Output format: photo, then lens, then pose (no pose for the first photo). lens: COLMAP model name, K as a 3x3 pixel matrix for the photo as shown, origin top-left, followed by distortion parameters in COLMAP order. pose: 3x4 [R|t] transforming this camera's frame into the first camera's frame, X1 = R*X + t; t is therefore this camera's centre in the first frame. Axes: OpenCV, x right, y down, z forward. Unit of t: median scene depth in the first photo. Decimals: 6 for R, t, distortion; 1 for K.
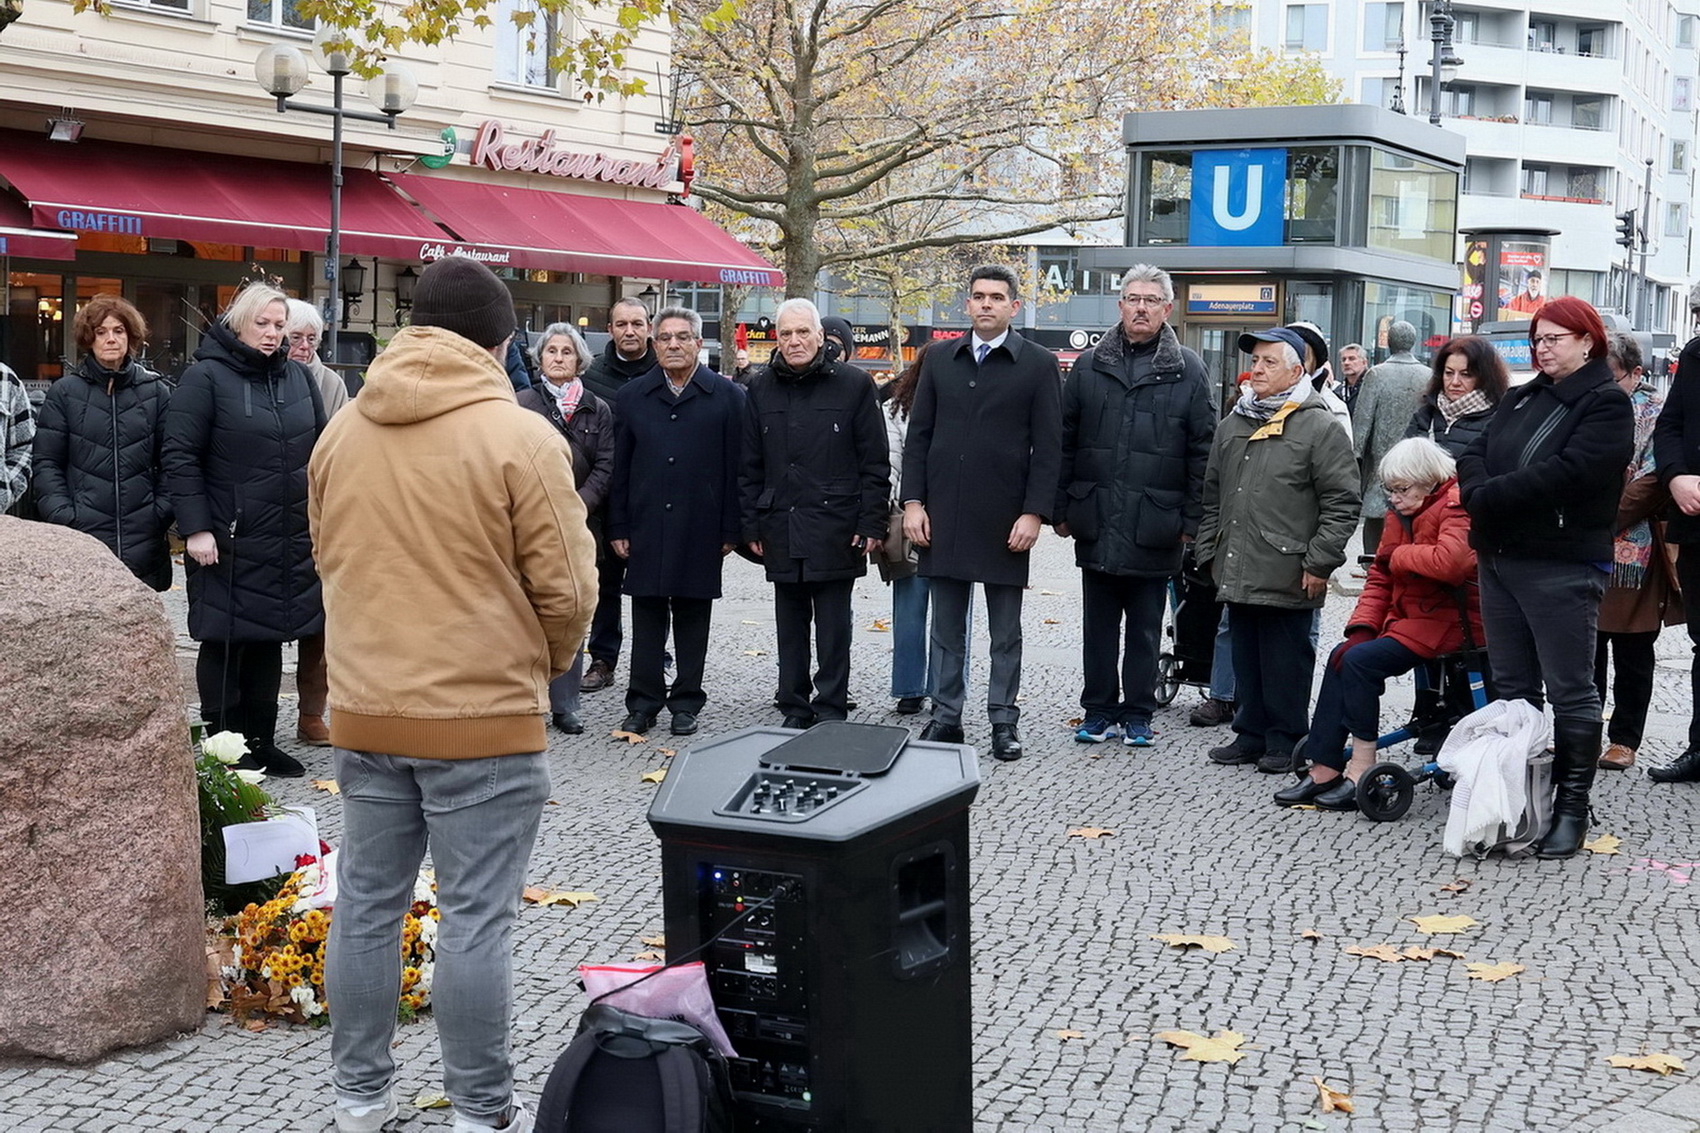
lens RADIAL K [[2373.3, 0, 847.7], [0, 2373.3, 542.9], [0, 0, 1]] dist [0.039723, -0.104938]
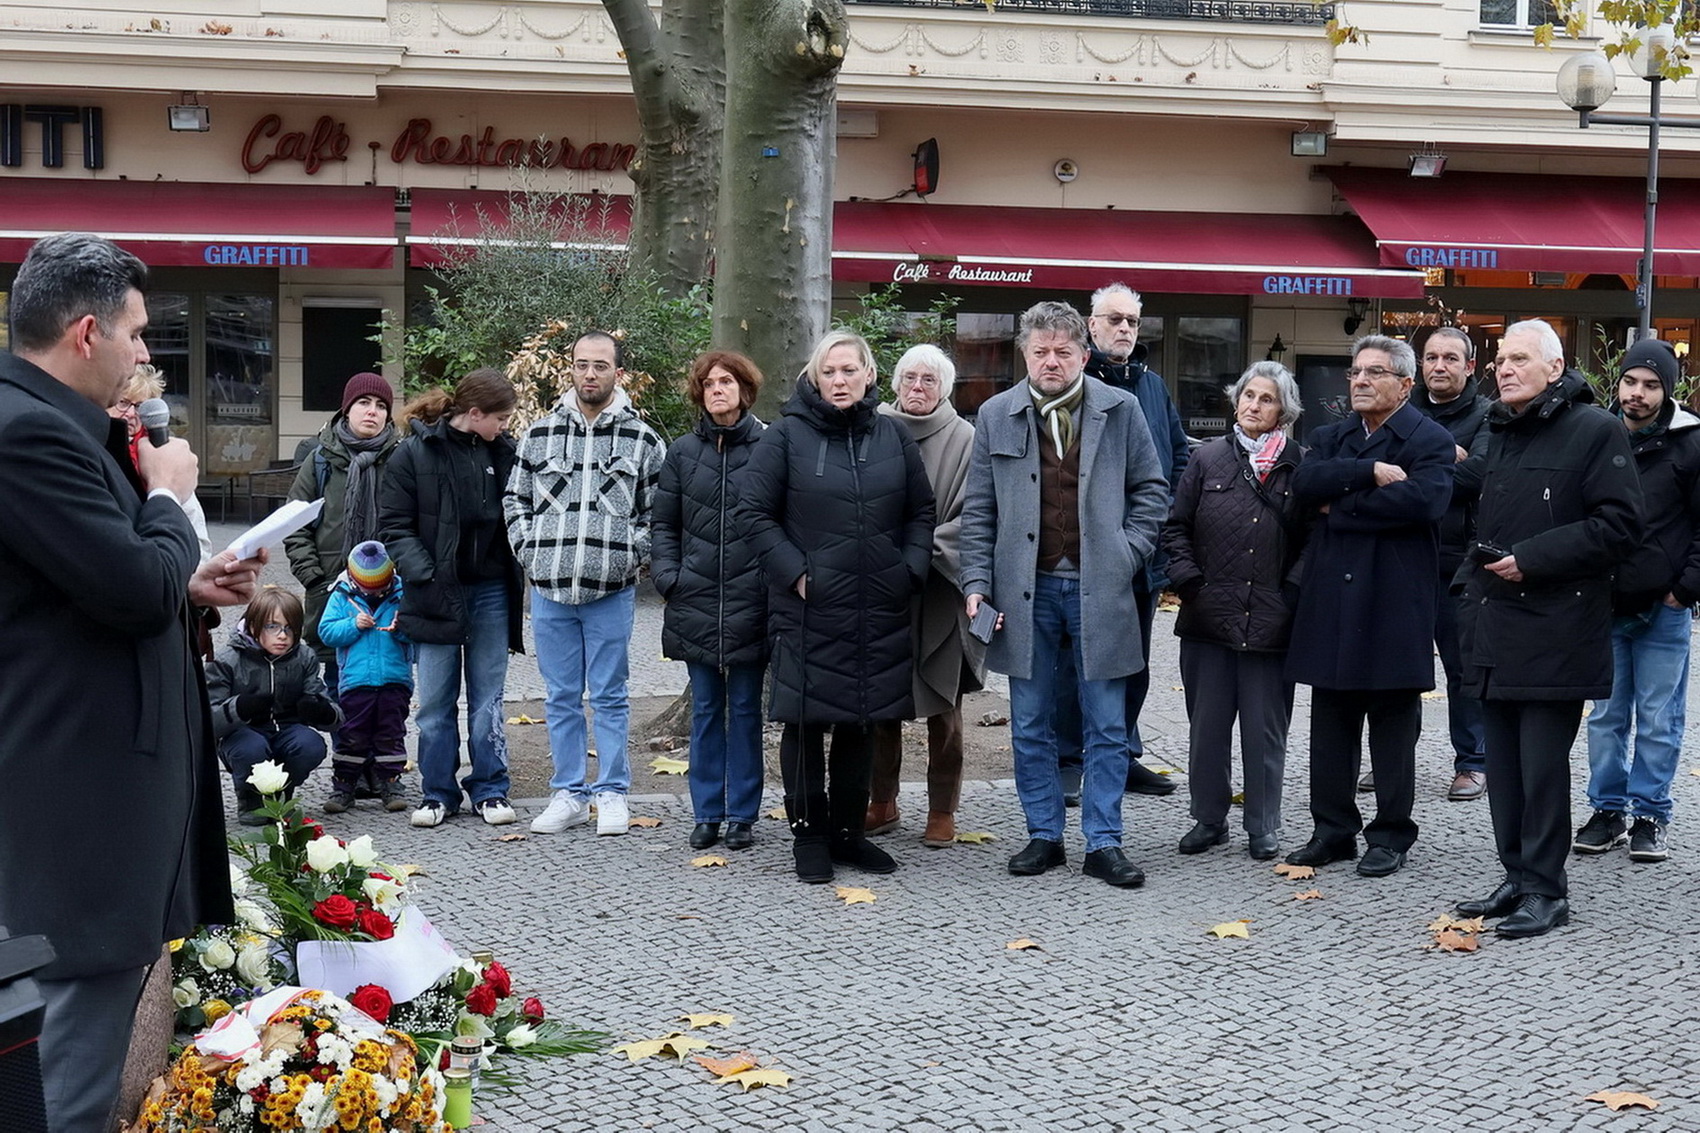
lens RADIAL K [[2373.3, 0, 847.7], [0, 2373.3, 542.9], [0, 0, 1]] dist [0.039723, -0.104938]
pose [[0.778879, 0.022269, -0.626779, 0.104233], [-0.030974, 0.999516, -0.002978, -0.008005], [0.626409, 0.021733, 0.779191, 0.092436]]
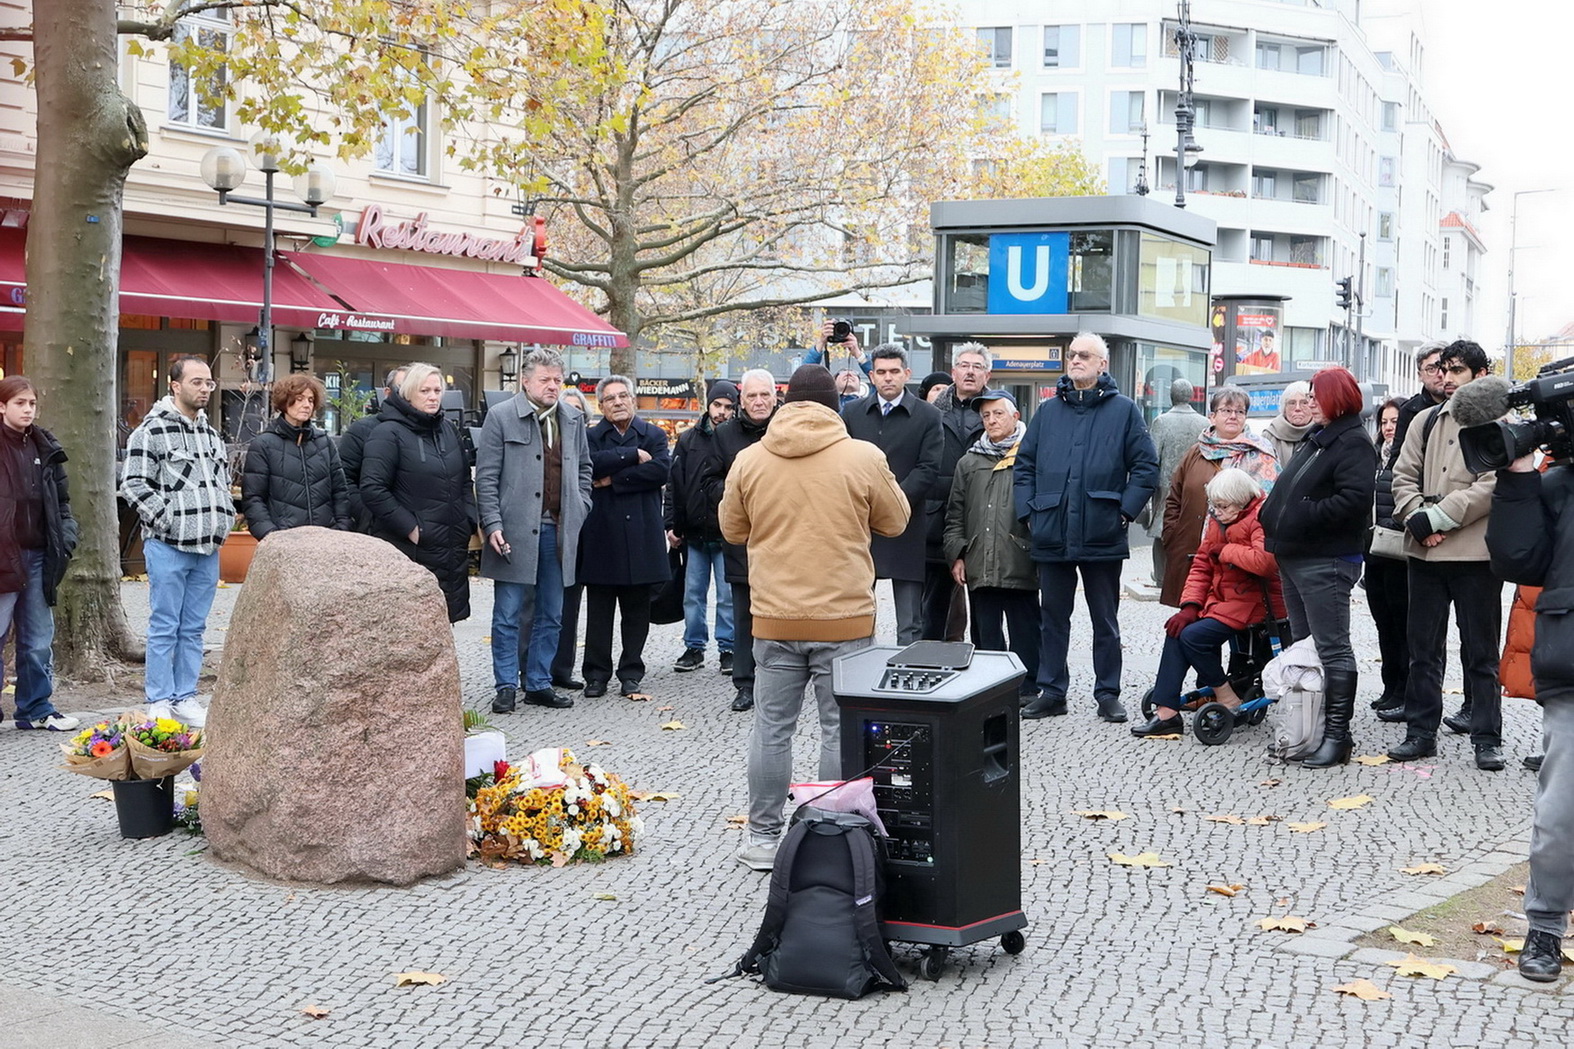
lens RADIAL K [[2197.4, 0, 784.8], [0, 2197.4, 502.7], [0, 0, 1]] dist [0.039723, -0.104938]
pose [[0.997636, -0.010386, 0.067932, -0.037052], [0.012727, 0.999337, -0.034125, 0.005641], [-0.067532, 0.034908, 0.997106, -0.090764]]
